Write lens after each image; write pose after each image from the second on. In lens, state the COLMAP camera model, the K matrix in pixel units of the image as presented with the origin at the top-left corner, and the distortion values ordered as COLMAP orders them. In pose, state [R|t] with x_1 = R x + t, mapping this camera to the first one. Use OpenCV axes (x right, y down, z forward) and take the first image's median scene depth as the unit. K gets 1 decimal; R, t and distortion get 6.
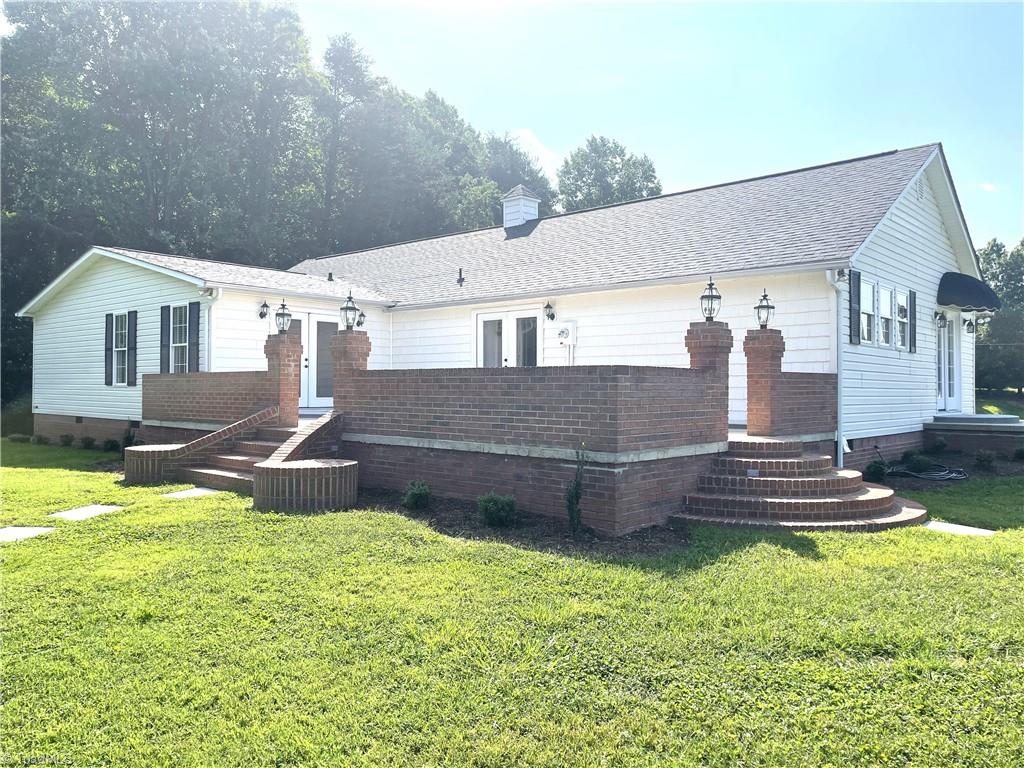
lens RADIAL K [[782.0, 0, 512.2], [0, 782.0, 383.0], [0, 0, 1]] dist [0.028963, 0.001483]
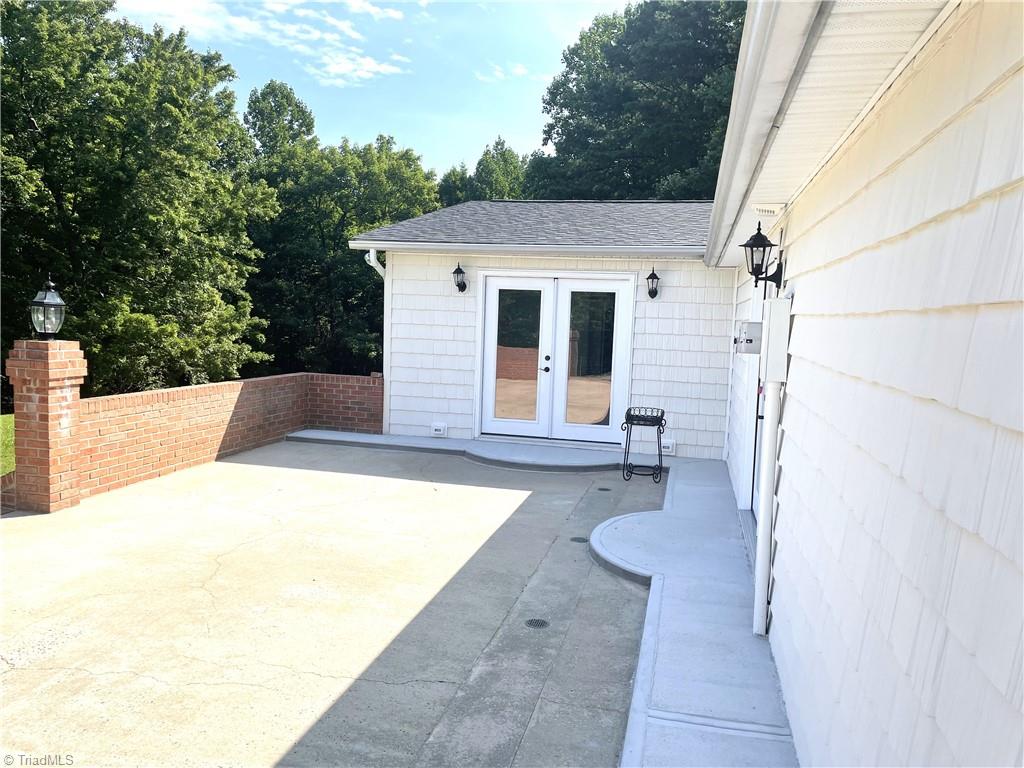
lens RADIAL K [[782.0, 0, 511.9], [0, 782.0, 383.8], [0, 0, 1]] dist [0.028963, 0.001483]
pose [[0.476077, 0.089907, -0.874796, 0.311979], [-0.028050, 0.995806, 0.087078, -0.079602], [0.878956, -0.016918, 0.476602, 0.915485]]
